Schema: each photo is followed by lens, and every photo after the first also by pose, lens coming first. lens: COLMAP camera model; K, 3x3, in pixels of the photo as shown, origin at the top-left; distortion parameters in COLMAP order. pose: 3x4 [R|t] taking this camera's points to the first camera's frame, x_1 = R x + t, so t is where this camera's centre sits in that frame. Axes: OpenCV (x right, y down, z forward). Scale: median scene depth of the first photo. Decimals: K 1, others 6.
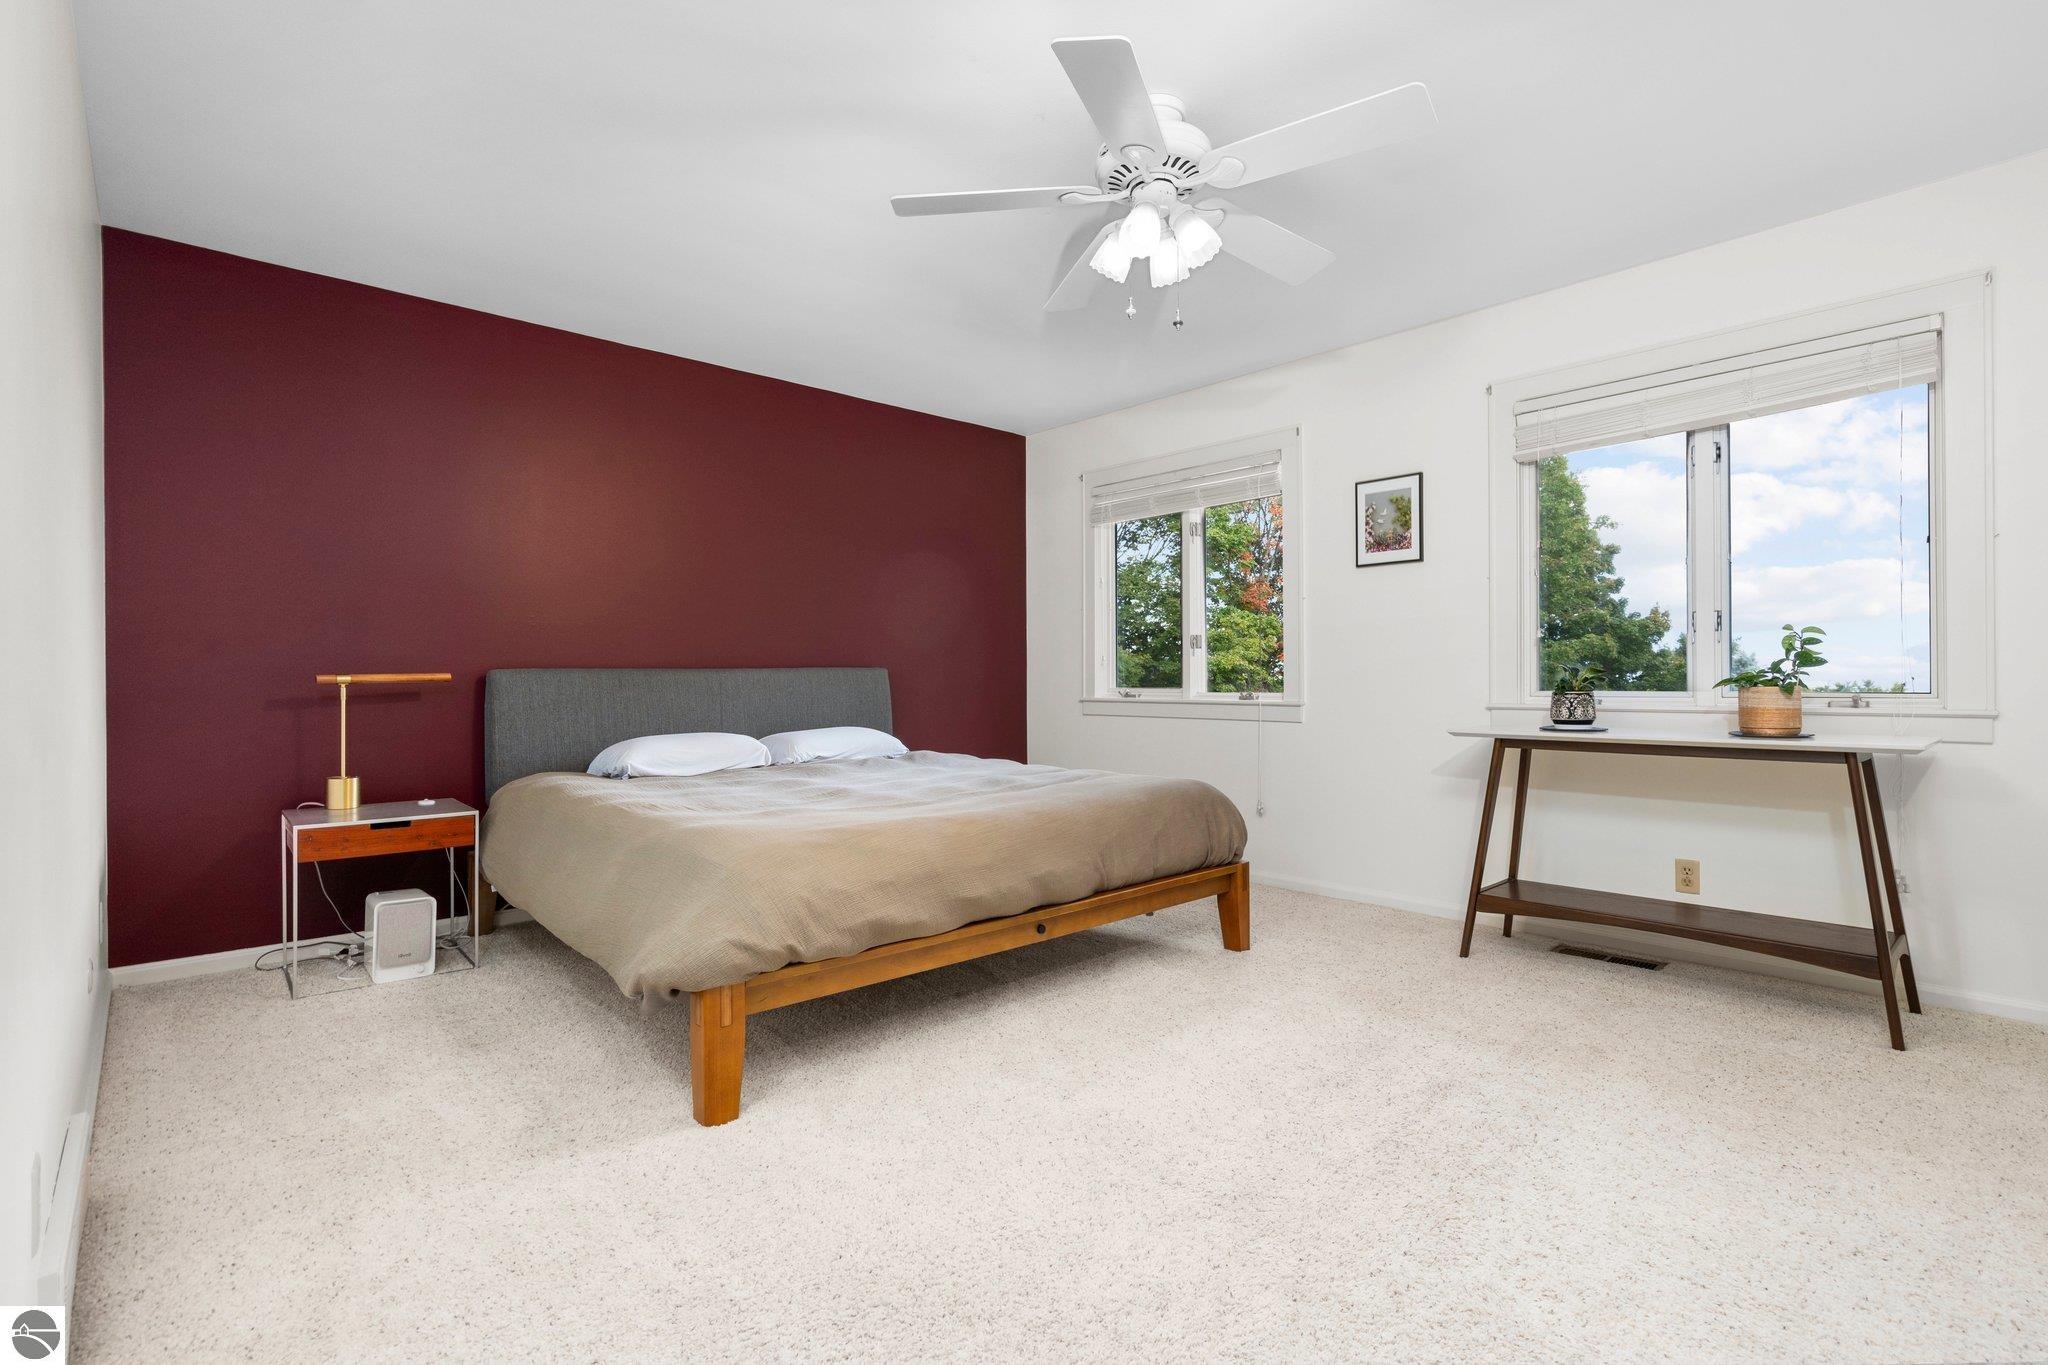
lens RADIAL K [[942.9, 0, 1024.0], [0, 942.9, 682.5], [0, 0, 1]] dist [-0.000594, 0.000768]
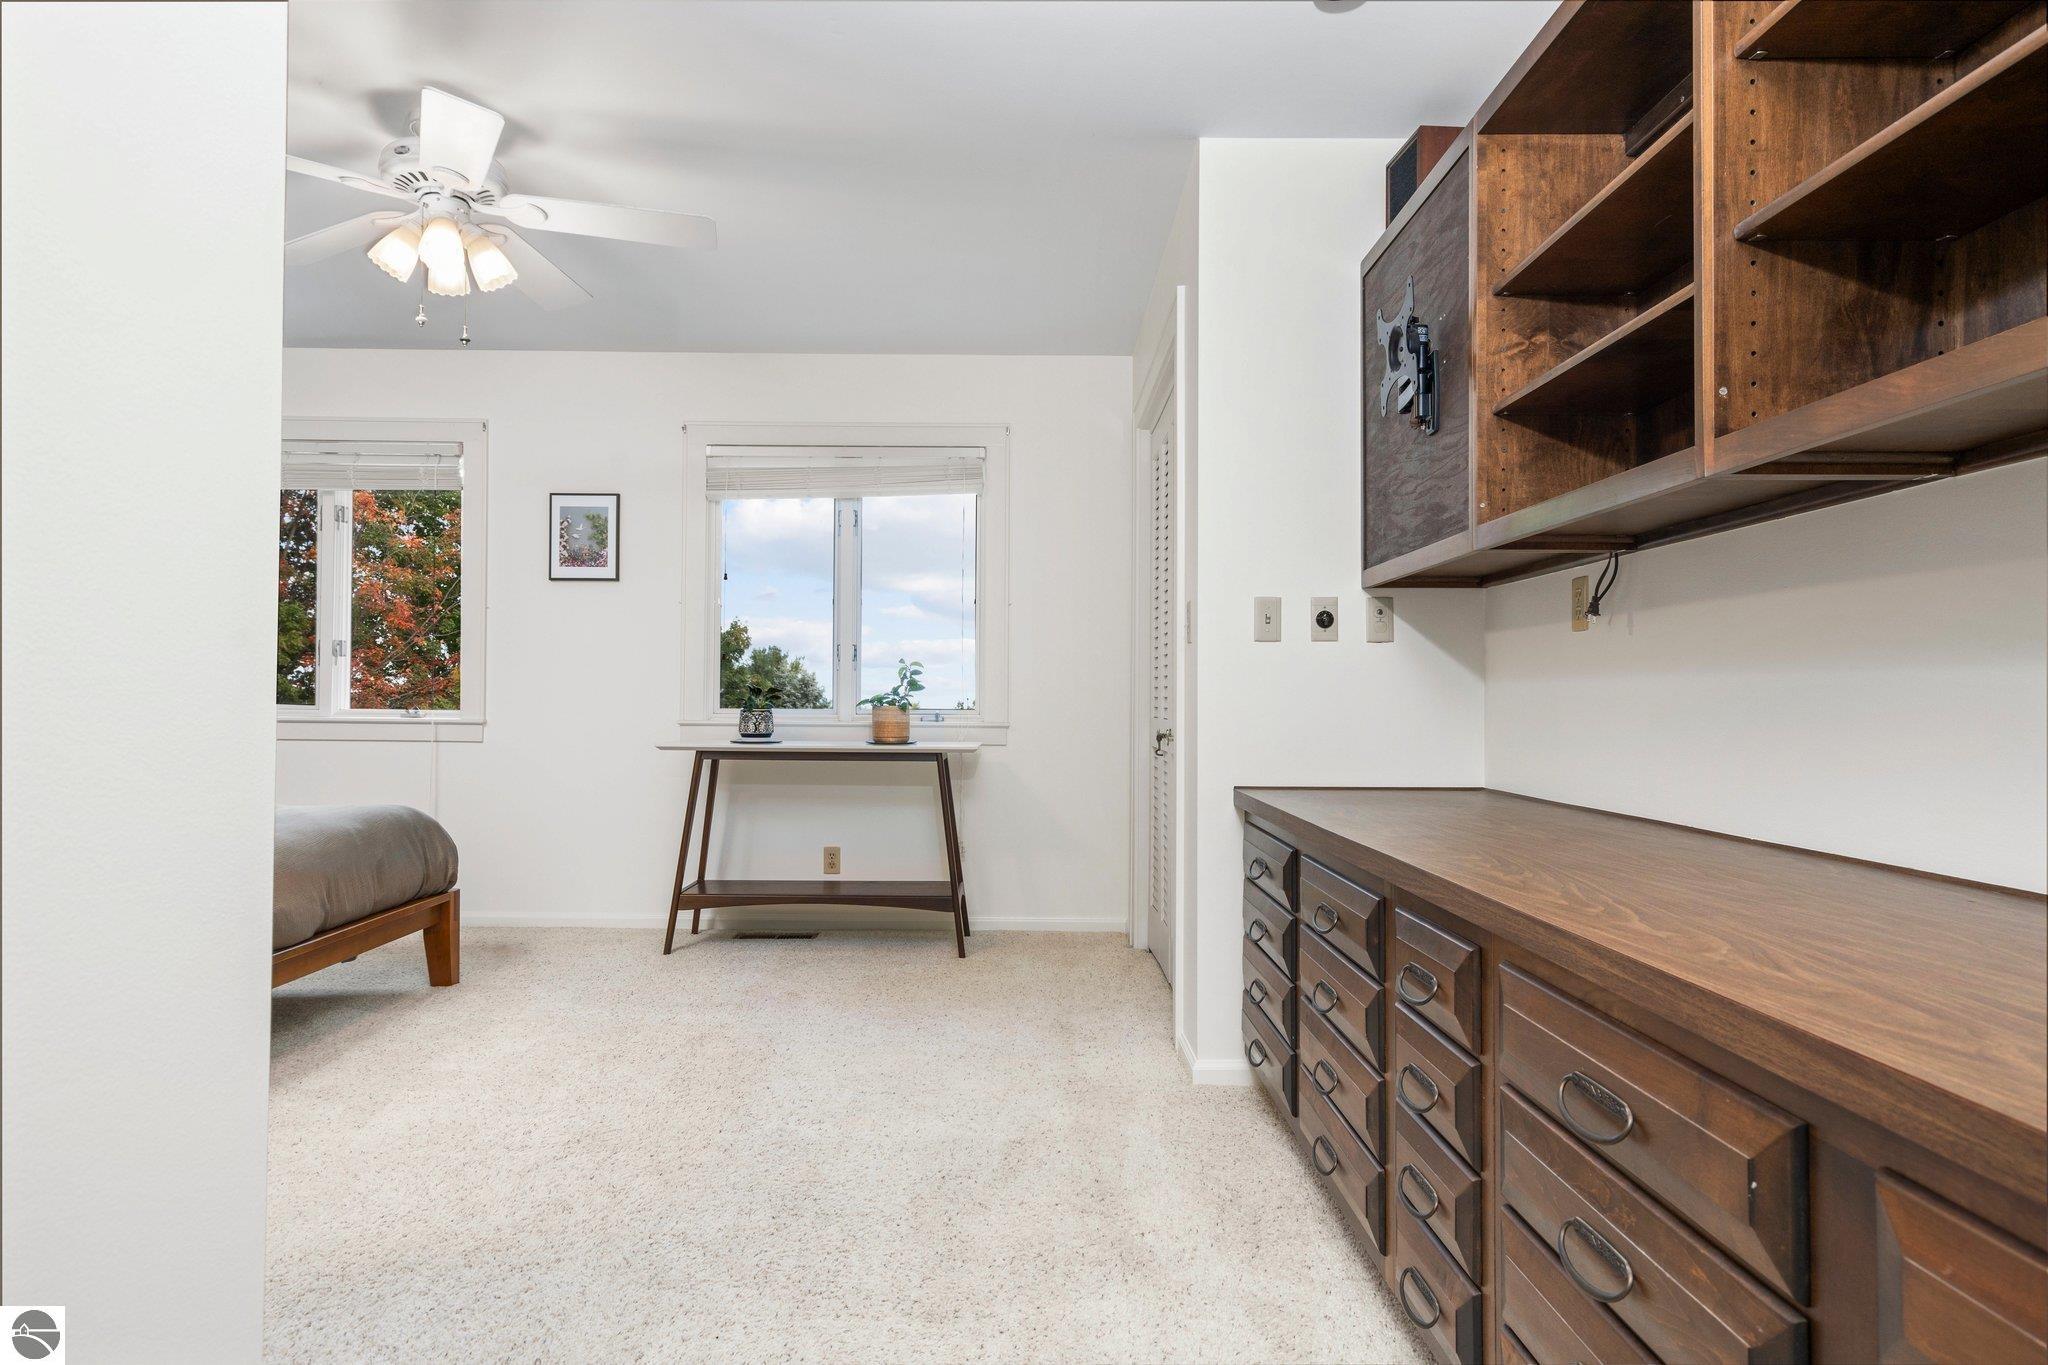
lens RADIAL K [[1184.6, 0, 1024.0], [0, 1184.6, 682.5], [0, 0, 1]] dist [0.000593, 0.000228]
pose [[0.667884, 0.020026, 0.743996, -0.280586], [-0.009676, 0.999787, -0.018225, 0.000260], [-0.744203, 0.004973, 0.667935, -0.216425]]
